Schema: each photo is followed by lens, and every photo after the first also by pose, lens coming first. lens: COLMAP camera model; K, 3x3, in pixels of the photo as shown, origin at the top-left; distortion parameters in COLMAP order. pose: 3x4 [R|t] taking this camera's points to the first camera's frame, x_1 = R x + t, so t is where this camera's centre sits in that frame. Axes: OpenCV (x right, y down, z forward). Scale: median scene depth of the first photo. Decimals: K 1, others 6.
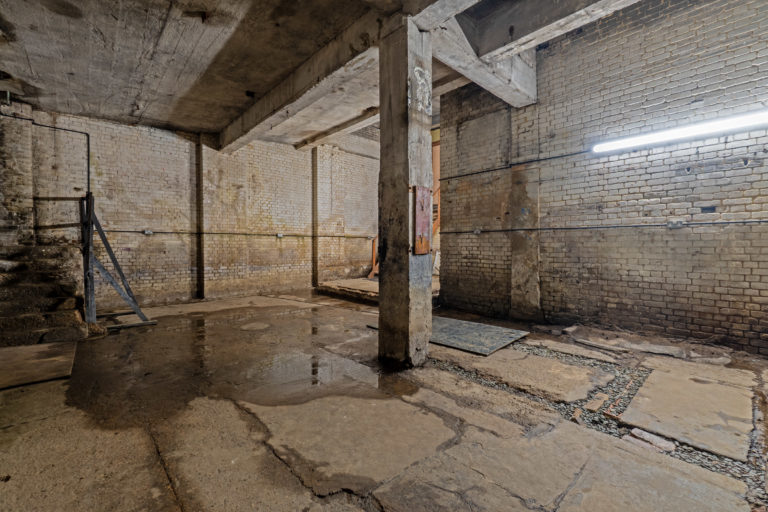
lens RADIAL K [[333.6, 0, 387.0], [0, 333.6, 250.3], [0, 0, 1]] dist [-0.004509, 0.000879]
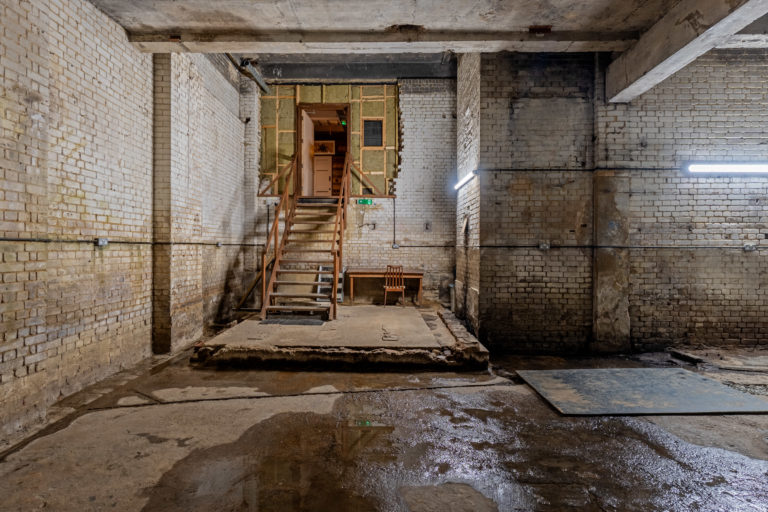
lens RADIAL K [[391.7, 0, 383.5], [0, 391.7, 251.9], [0, 0, 1]] dist [-0.005173, 0.001564]
pose [[0.693290, -0.005469, 0.720638, -0.673966], [0.005561, 0.999982, 0.002239, -0.050985], [-0.720638, 0.002455, 0.693307, 0.683303]]
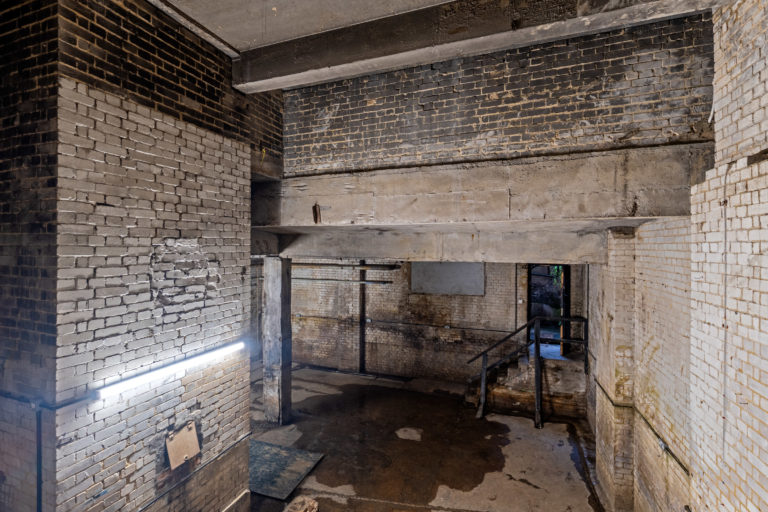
lens RADIAL K [[357.2, 0, 384.2], [0, 357.2, 250.7], [0, 0, 1]] dist [-0.009284, 0.002749]
pose [[-0.894664, -0.000749, -0.446740, 0.267929], [-0.010746, 0.999745, 0.019843, -0.447708], [0.446611, 0.022553, -0.894444, 1.941909]]
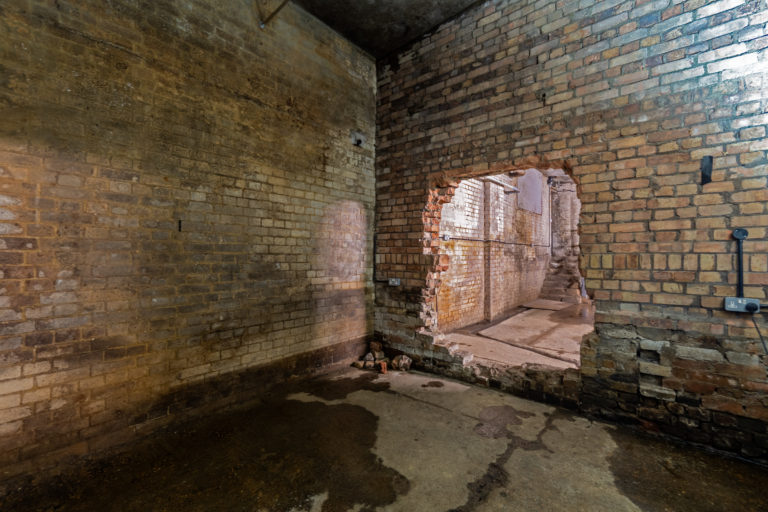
lens RADIAL K [[333.6, 0, 383.3], [0, 333.6, 249.3], [0, 0, 1]] dist [-0.004509, 0.000879]
pose [[0.119184, -0.020161, -0.992667, 0.700877], [-0.014626, 0.999650, -0.022059, 0.006218], [0.992764, 0.017148, 0.118848, -0.292697]]
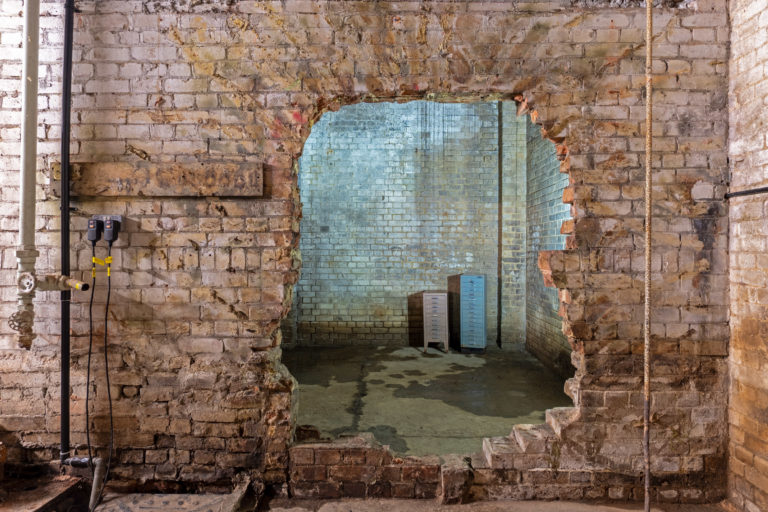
lens RADIAL K [[487.9, 0, 387.0], [0, 487.9, 250.1], [0, 0, 1]] dist [-0.002070, 0.002193]
pose [[-0.725691, -0.002657, 0.688015, -0.094461], [0.002353, 0.999977, 0.006345, -0.003113], [-0.688016, 0.006223, -0.725669, 0.303726]]
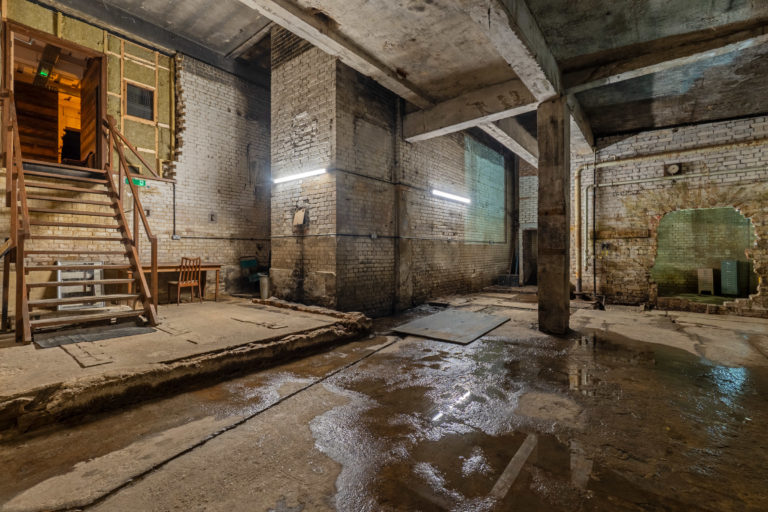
lens RADIAL K [[333.6, 0, 385.5], [0, 333.6, 250.2], [0, 0, 1]] dist [-0.004509, 0.000879]
pose [[-0.143448, 0.003400, 0.989652, -0.779437], [0.015856, 0.999874, -0.001136, -0.012817], [-0.989531, 0.015529, -0.143484, 1.181141]]
